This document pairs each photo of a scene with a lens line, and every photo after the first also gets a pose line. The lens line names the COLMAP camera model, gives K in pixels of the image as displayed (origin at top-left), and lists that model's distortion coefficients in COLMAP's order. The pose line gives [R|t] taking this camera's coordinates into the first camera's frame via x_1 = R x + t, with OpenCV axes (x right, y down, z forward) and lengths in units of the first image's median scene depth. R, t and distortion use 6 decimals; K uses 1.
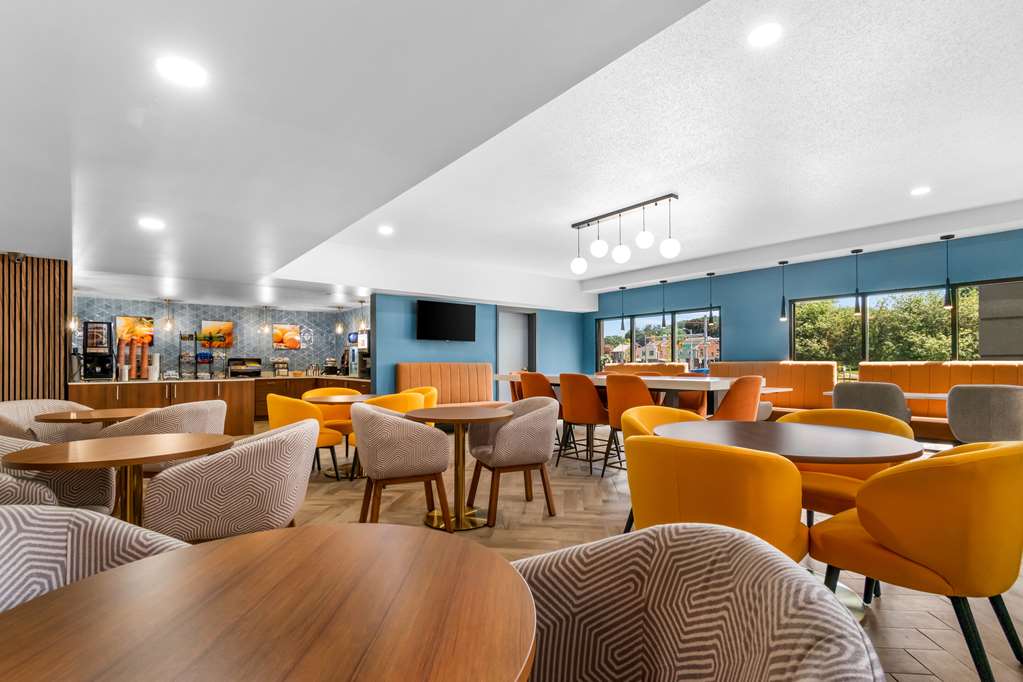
lens RADIAL K [[460.0, 0, 531.0], [0, 460.0, 360.9], [0, 0, 1]] dist [0.002476, -0.000034]
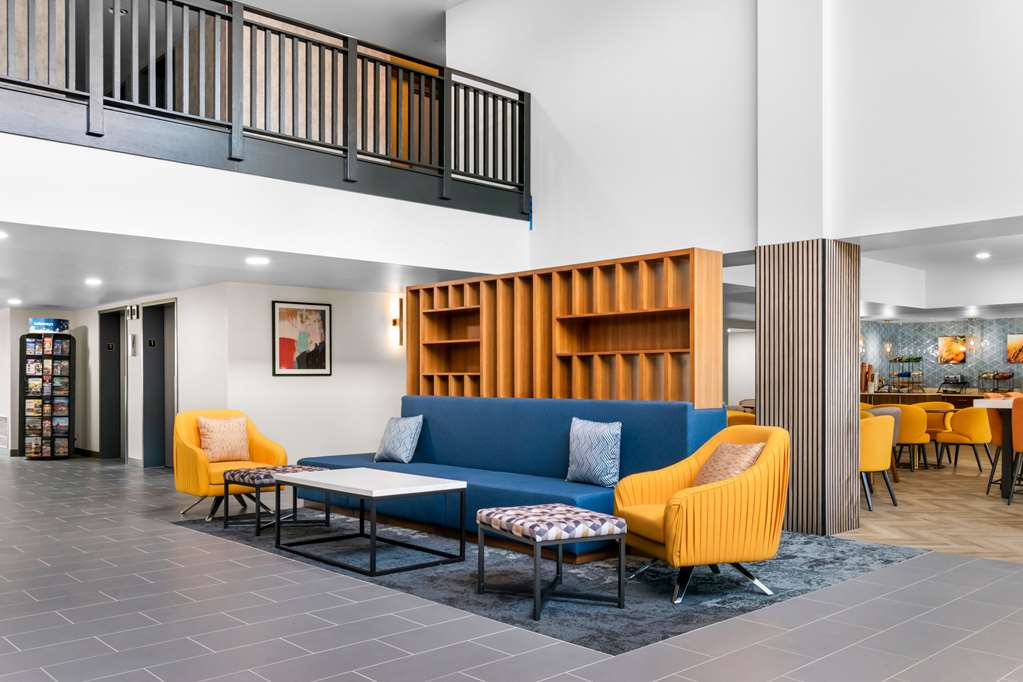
lens RADIAL K [[878.2, 0, 512.6], [0, 878.2, 342.5], [0, 0, 1]] dist [0.000122, -0.000552]
pose [[0.039267, -0.032078, -0.998714, 1.119779], [0.002891, 0.999484, -0.031989, -0.017875], [0.999225, -0.001631, 0.039340, -0.101657]]
